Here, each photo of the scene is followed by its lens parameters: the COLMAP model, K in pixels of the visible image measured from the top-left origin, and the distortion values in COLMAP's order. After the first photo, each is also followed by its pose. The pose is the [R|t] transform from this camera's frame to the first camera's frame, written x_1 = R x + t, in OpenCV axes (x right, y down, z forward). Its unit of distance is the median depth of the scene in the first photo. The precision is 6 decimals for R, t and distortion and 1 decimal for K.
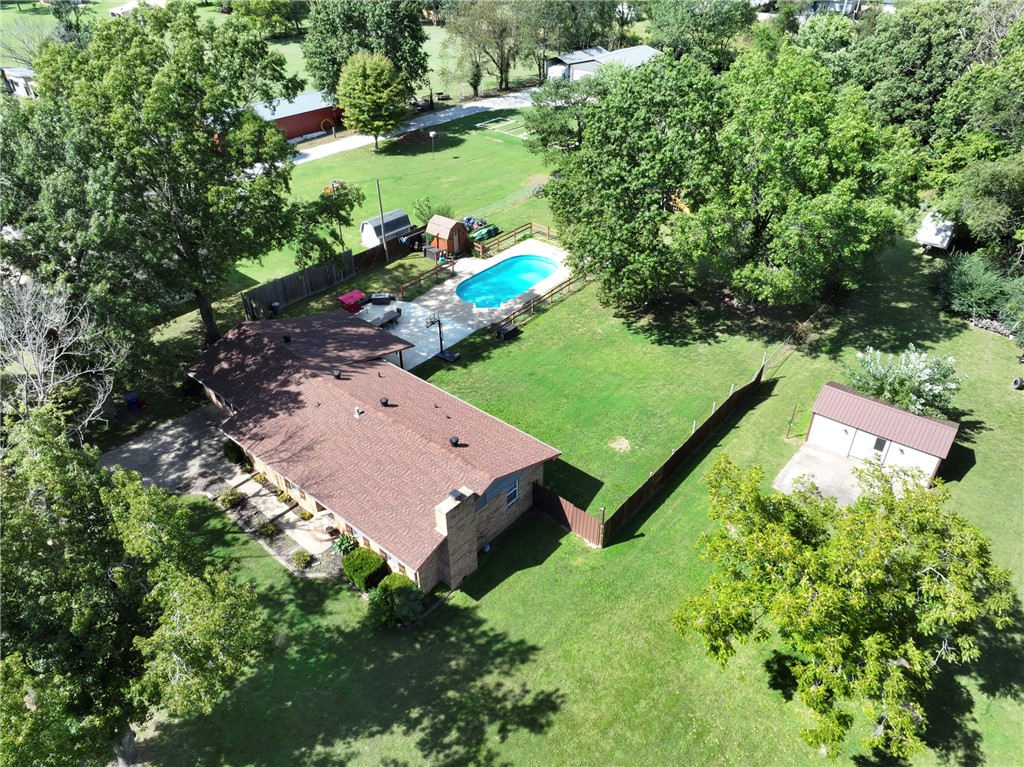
lens RADIAL K [[715.4, 0, 512.0], [0, 715.4, 383.5], [0, 0, 1]] dist [0.005750, 0.004545]
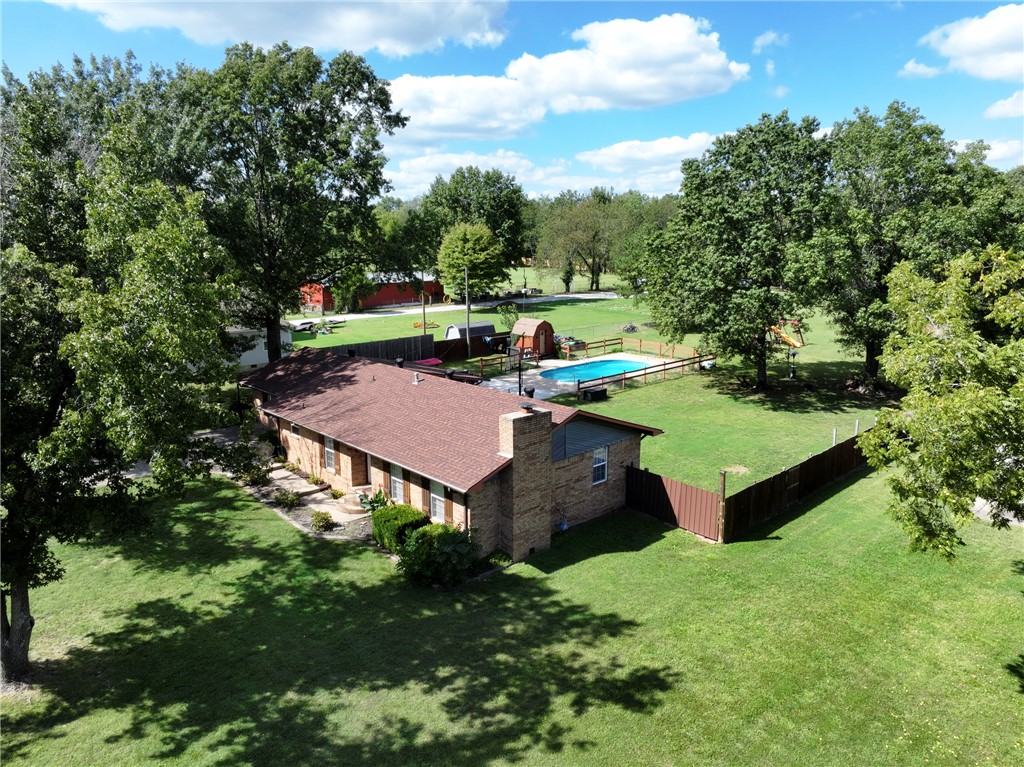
lens RADIAL K [[715.4, 0, 512.0], [0, 715.4, 383.5], [0, 0, 1]] dist [0.005750, 0.004545]
pose [[0.992284, 0.026540, -0.121112, -0.002604], [-0.071249, 0.921487, -0.381820, 0.379224], [0.101470, 0.387503, 0.916267, 0.255664]]
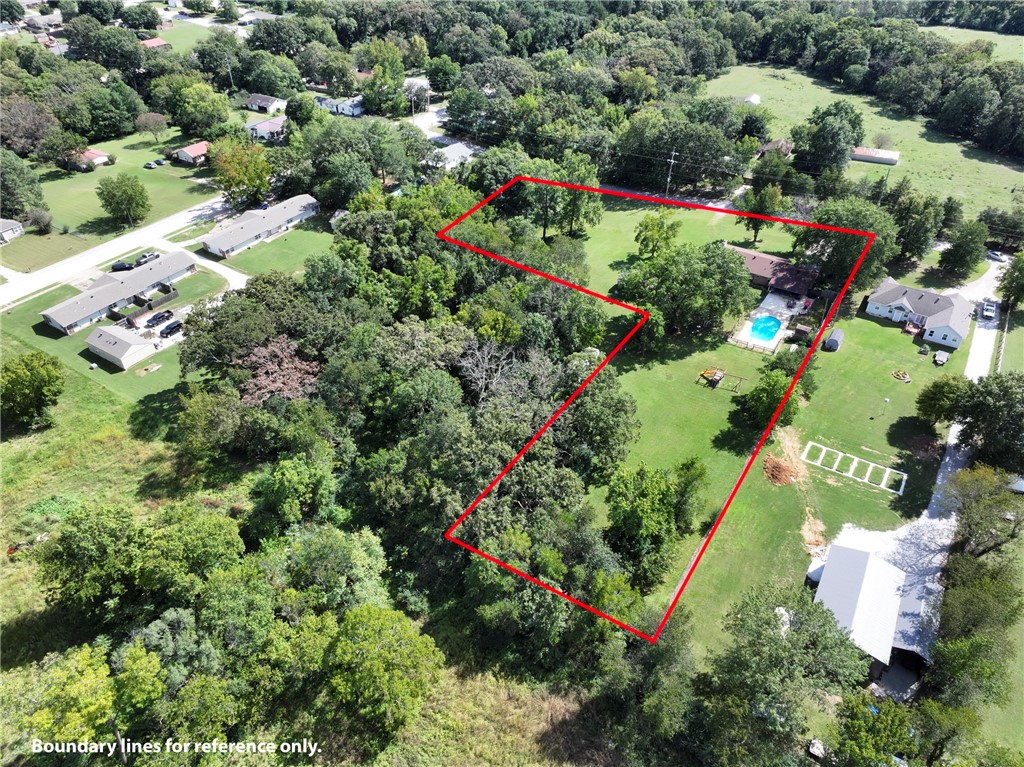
lens RADIAL K [[715.4, 0, 512.0], [0, 715.4, 383.5], [0, 0, 1]] dist [0.005750, 0.004545]
pose [[-0.991535, 0.083805, -0.099176, 1.884255], [-0.069941, 0.298806, 0.951747, -3.996114], [0.109396, 0.950627, -0.290415, 3.008894]]
